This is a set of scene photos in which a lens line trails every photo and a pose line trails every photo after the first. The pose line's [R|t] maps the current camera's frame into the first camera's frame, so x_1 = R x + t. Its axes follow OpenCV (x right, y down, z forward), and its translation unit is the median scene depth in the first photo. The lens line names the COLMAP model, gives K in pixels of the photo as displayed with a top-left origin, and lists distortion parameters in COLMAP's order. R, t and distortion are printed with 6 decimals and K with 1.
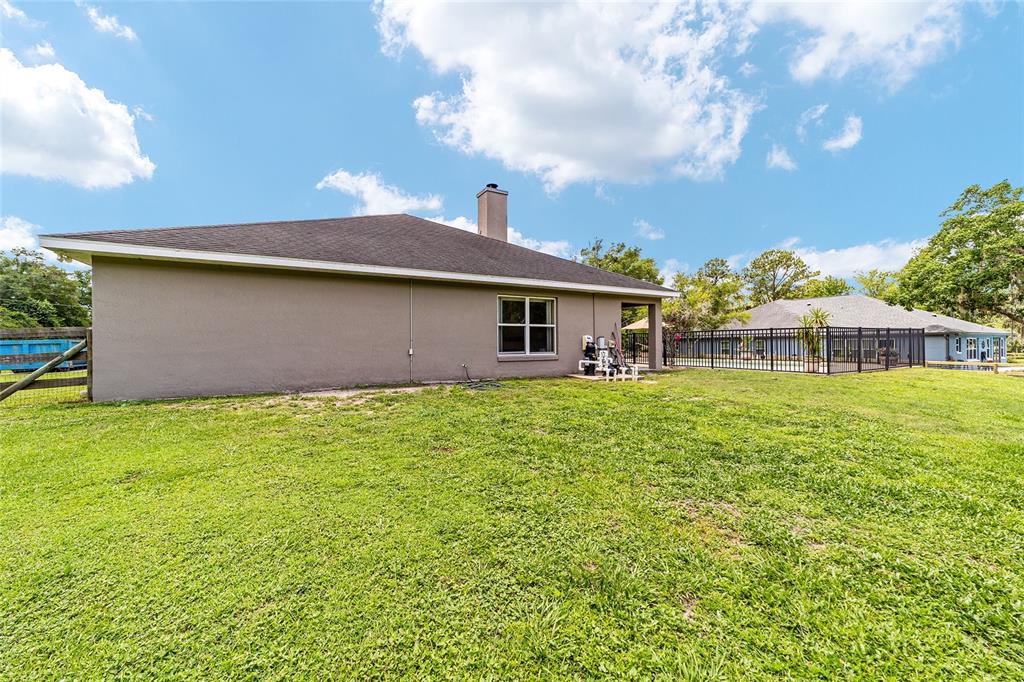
lens RADIAL K [[392.0, 0, 509.2], [0, 392.0, 339.7], [0, 0, 1]] dist [-0.018397, 0.010647]
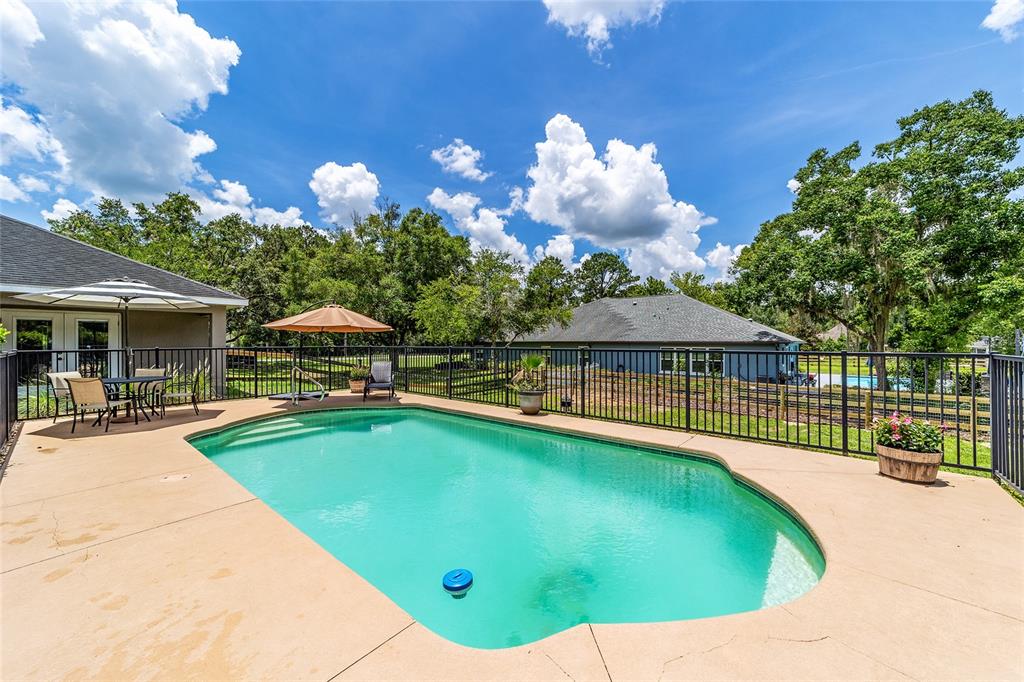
lens RADIAL K [[392.0, 0, 509.2], [0, 392.0, 339.7], [0, 0, 1]] dist [-0.018397, 0.010647]
pose [[0.934289, -0.000137, 0.356516, 0.143391], [-0.000760, 0.999997, 0.002375, -0.009166], [-0.356515, -0.002489, 0.934286, 0.212399]]
